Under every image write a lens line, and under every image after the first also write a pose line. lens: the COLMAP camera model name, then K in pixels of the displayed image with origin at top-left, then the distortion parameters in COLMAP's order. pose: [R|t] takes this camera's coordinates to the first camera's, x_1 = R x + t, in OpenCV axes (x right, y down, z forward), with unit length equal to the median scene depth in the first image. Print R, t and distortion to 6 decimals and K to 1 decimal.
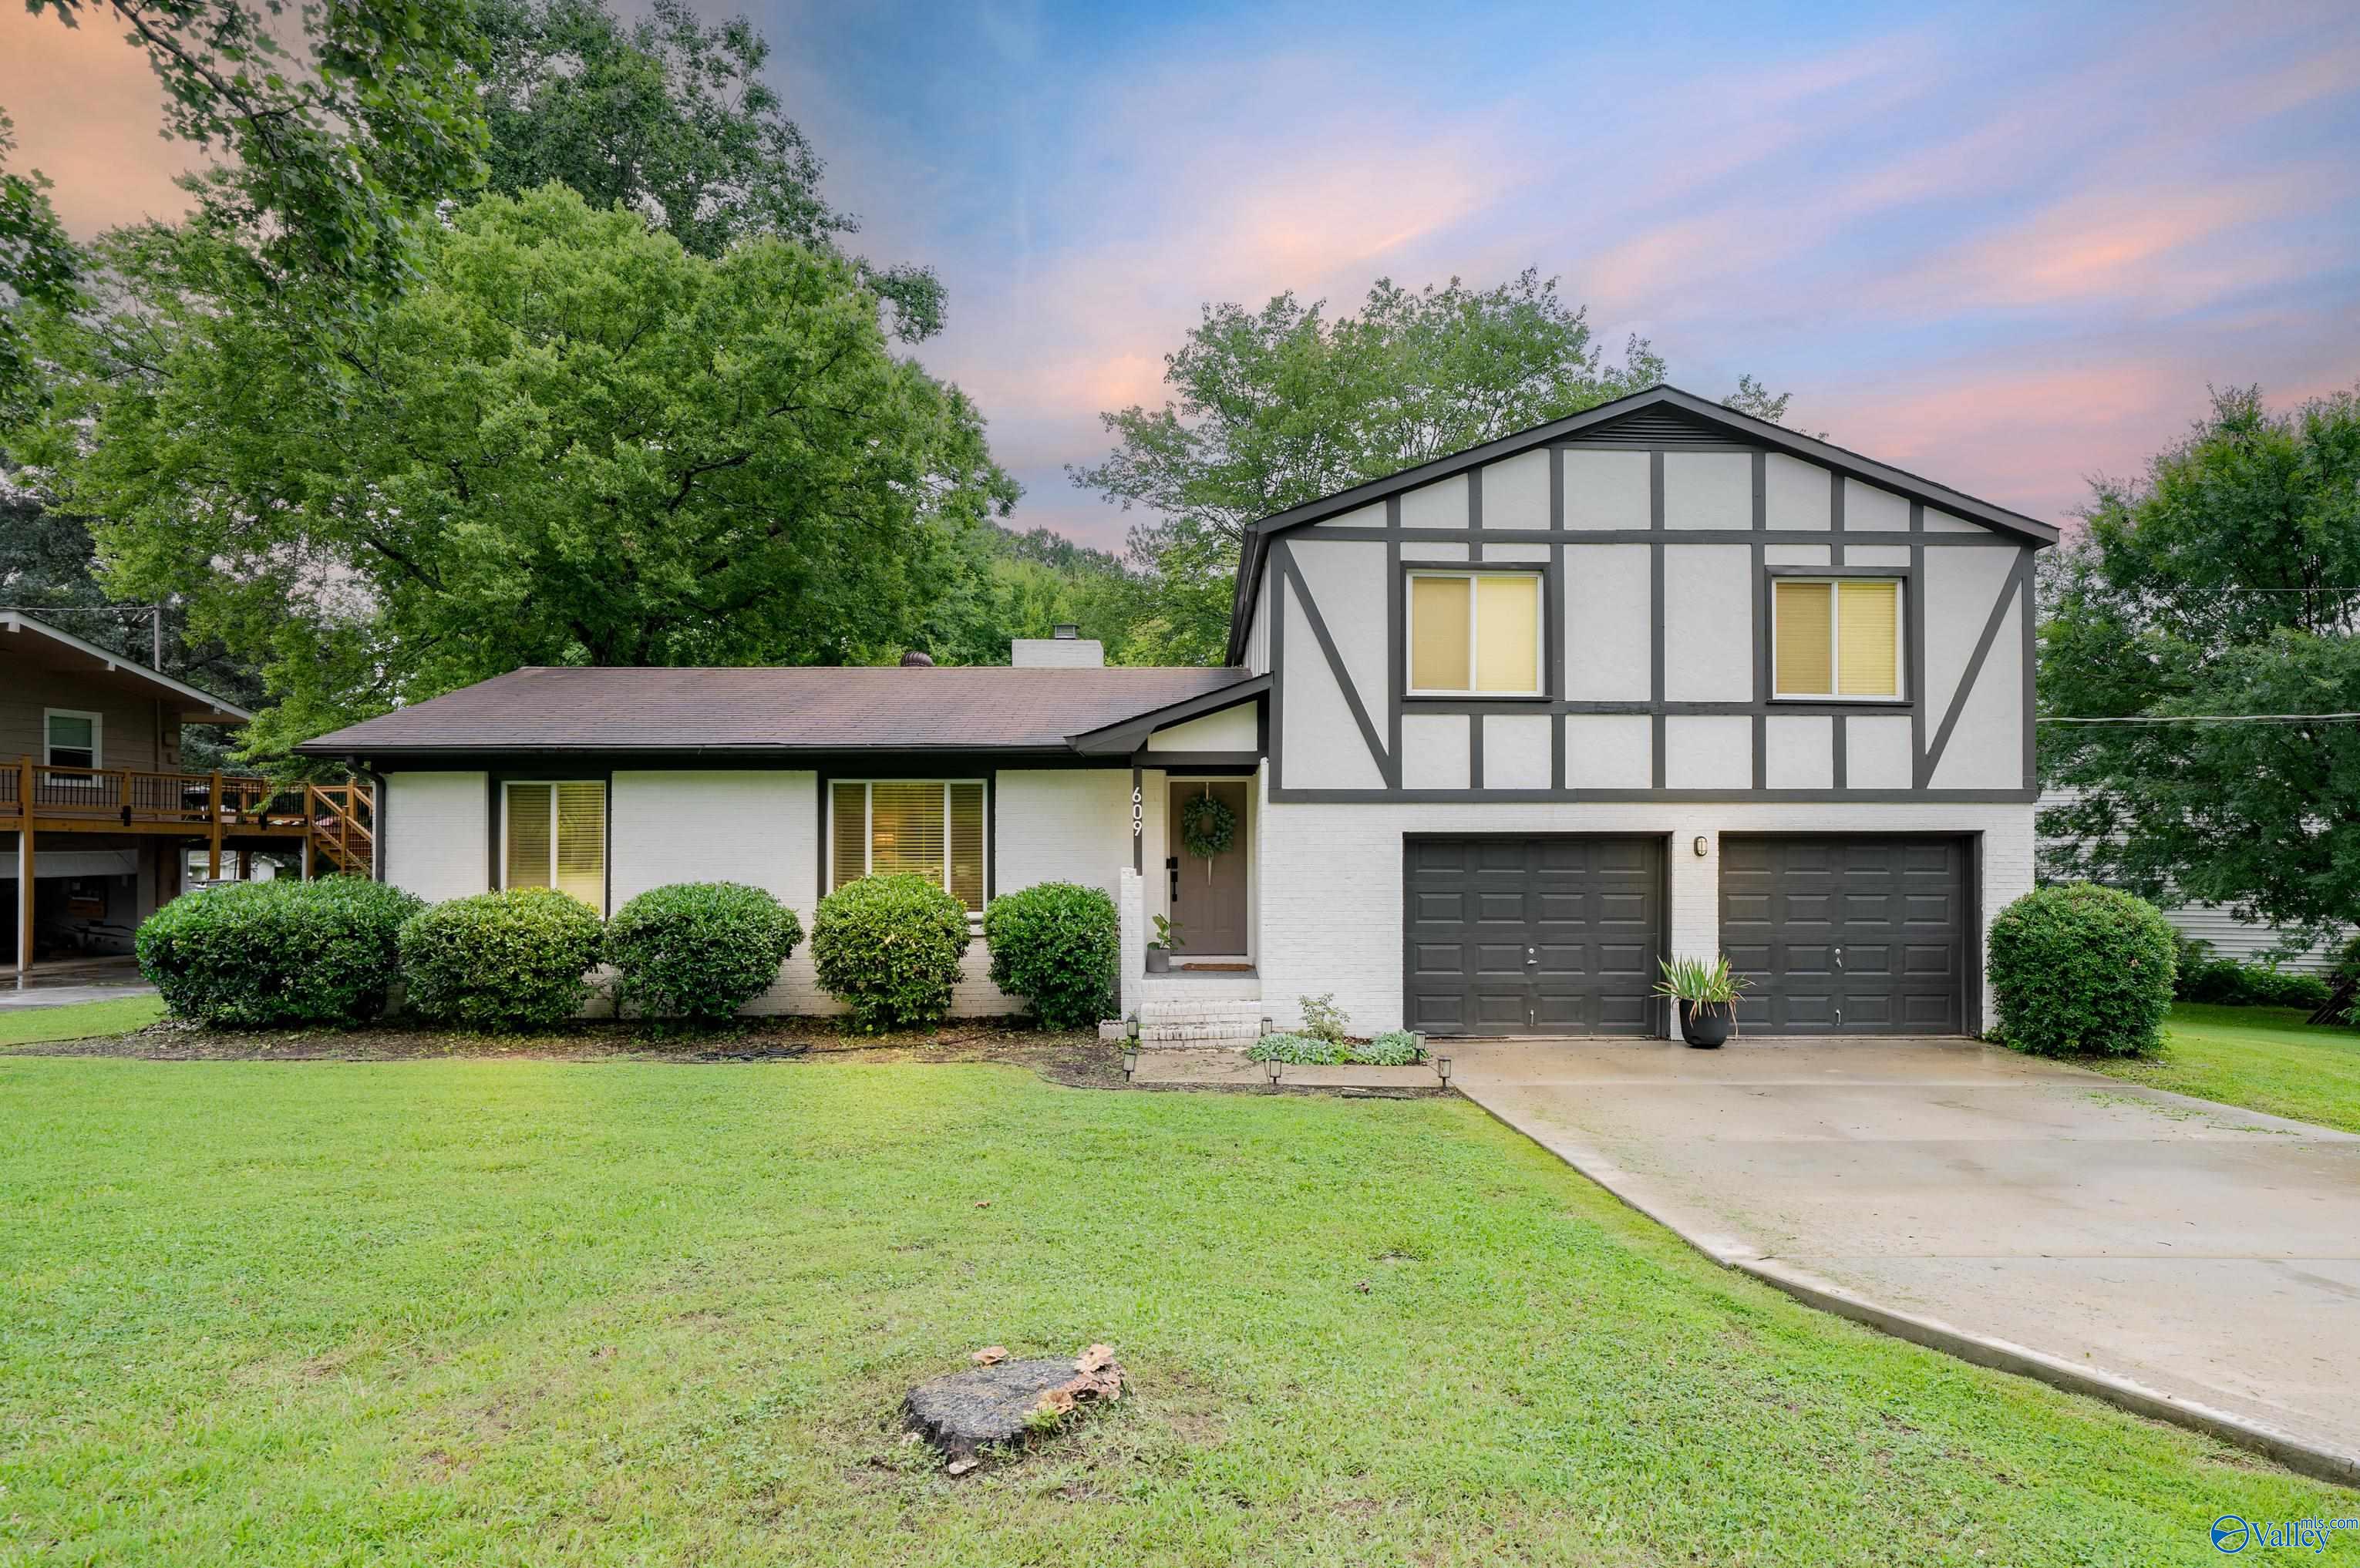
lens RADIAL K [[1232.9, 0, 1254.9], [0, 1232.9, 821.8], [0, 0, 1]] dist [0.001422, 0.000439]
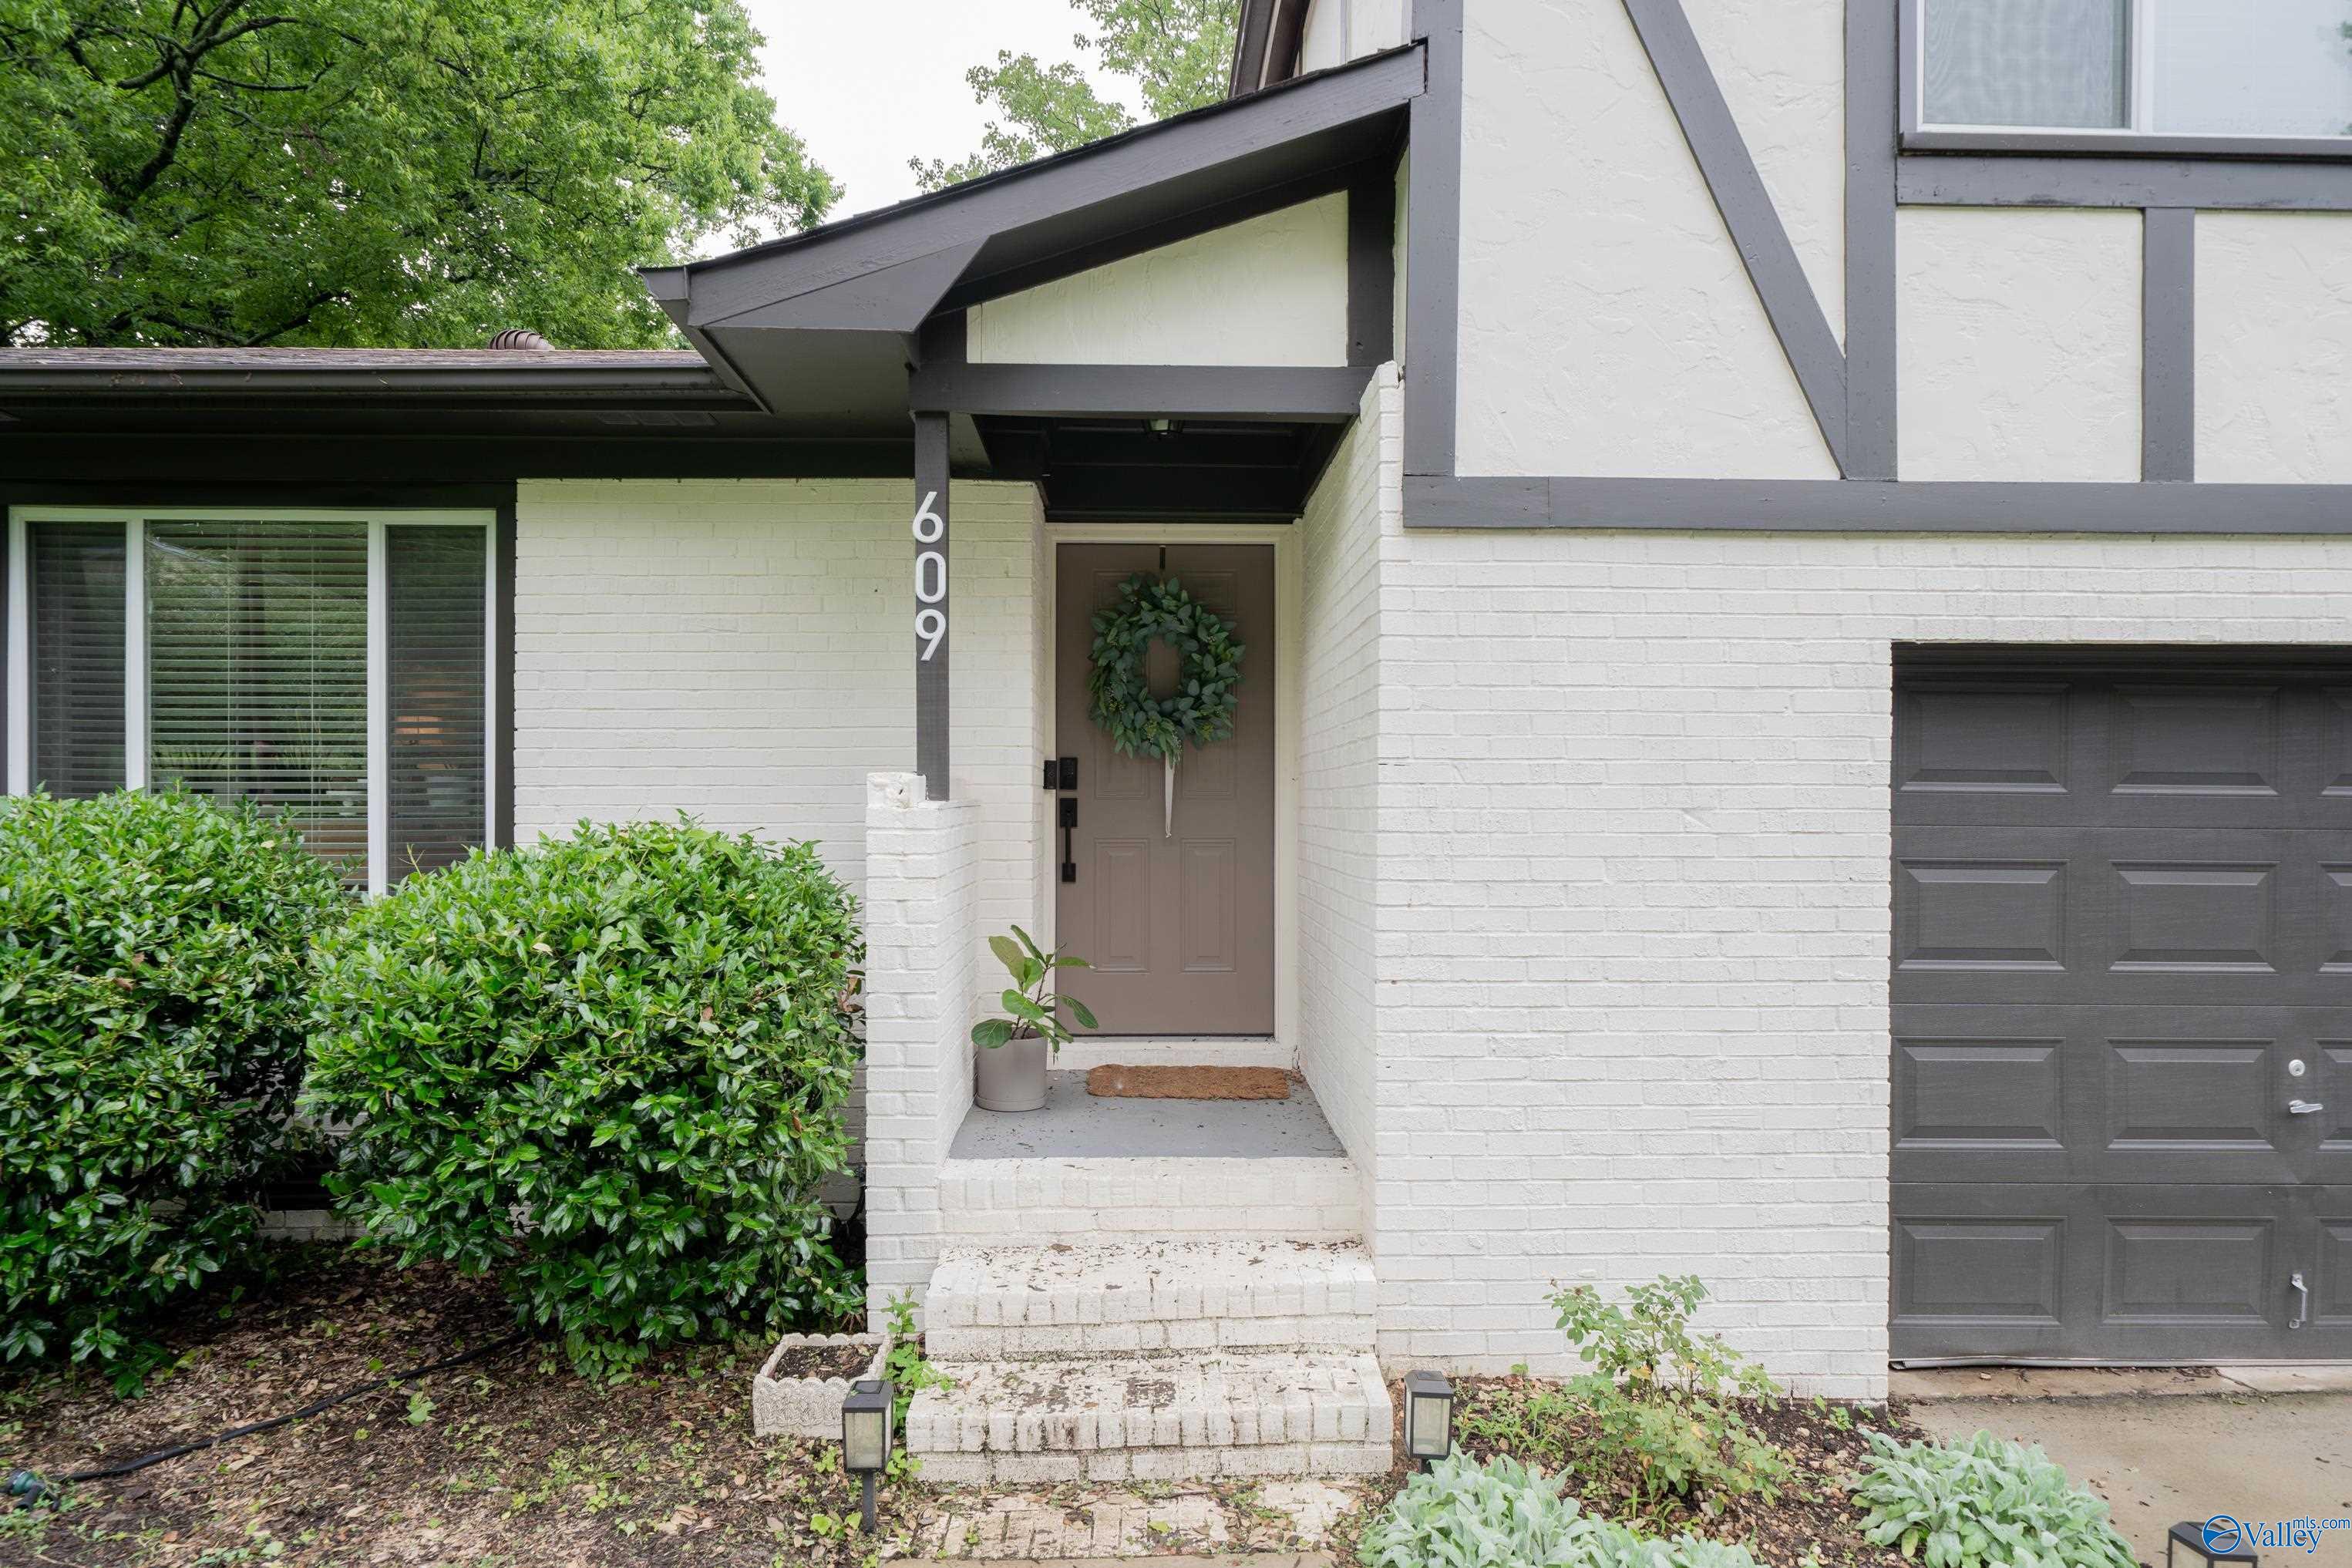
lens RADIAL K [[1380.5, 0, 1163.3], [0, 1380.5, 789.2], [0, 0, 1]] dist [0.004848, 0.000920]
pose [[0.999887, 0.004747, -0.014298, -0.036654], [-0.004605, 0.999940, 0.009919, 0.038136], [0.014344, -0.009852, 0.999849, 0.684387]]
